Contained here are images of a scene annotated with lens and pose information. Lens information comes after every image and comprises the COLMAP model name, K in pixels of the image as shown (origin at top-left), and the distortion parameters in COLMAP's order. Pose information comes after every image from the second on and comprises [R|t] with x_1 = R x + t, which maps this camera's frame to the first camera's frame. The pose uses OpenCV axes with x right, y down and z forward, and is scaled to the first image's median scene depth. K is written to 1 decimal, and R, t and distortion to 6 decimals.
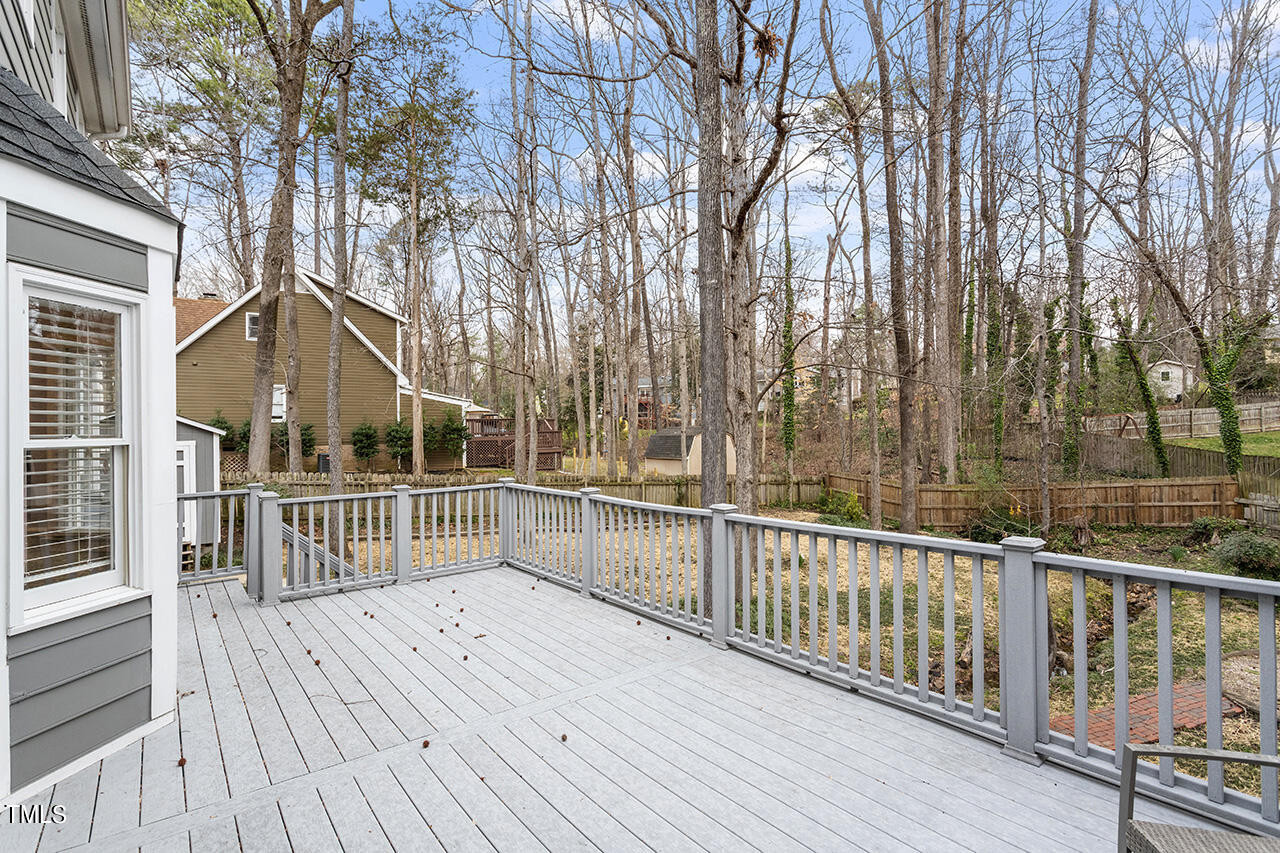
lens RADIAL K [[612.3, 0, 640.3], [0, 612.3, 432.2], [0, 0, 1]] dist [0.004459, -0.000248]
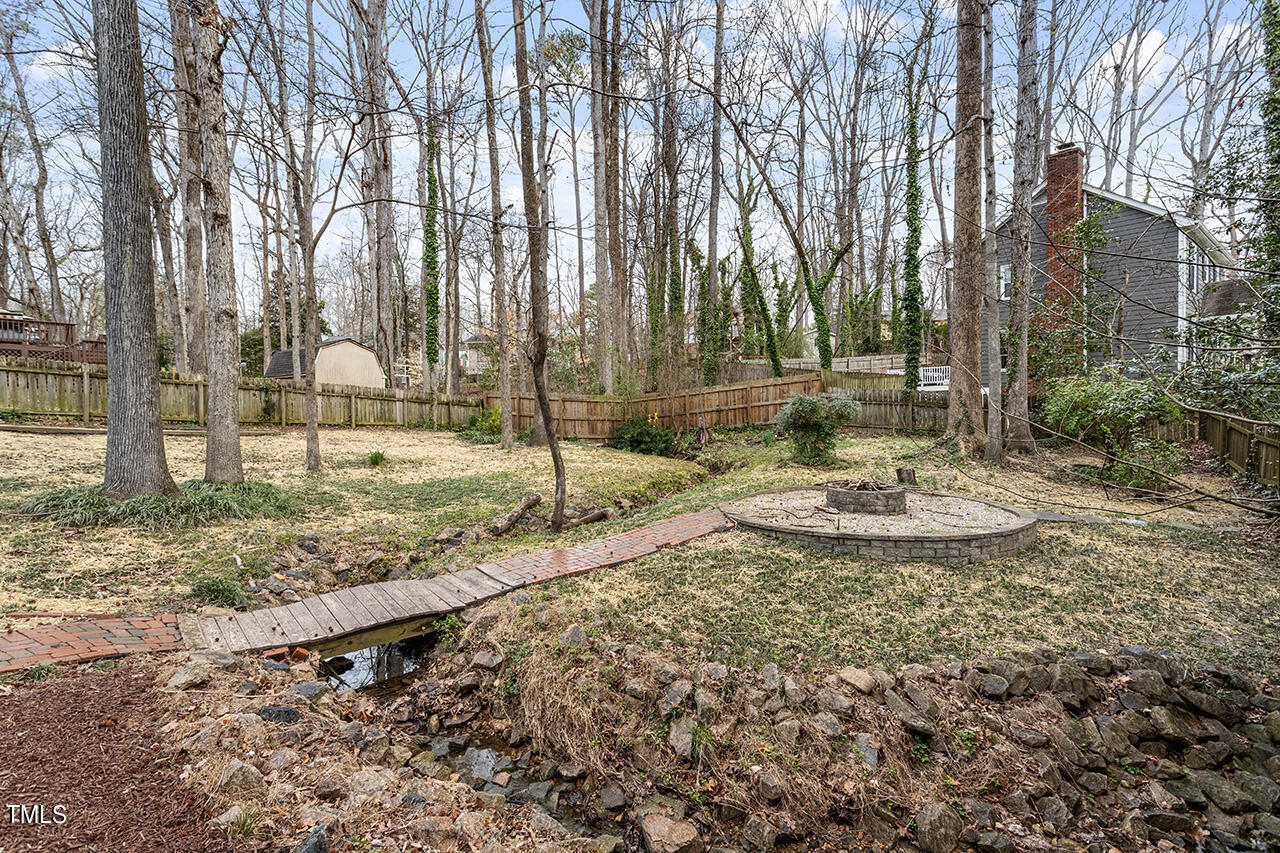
lens RADIAL K [[611.2, 0, 640.0], [0, 611.2, 426.5], [0, 0, 1]] dist [-0.001505, -0.000181]
pose [[0.923506, -0.009796, 0.383459, 0.192424], [0.002267, 0.999796, 0.020081, 0.109534], [-0.383578, -0.017675, 0.923339, 0.086178]]
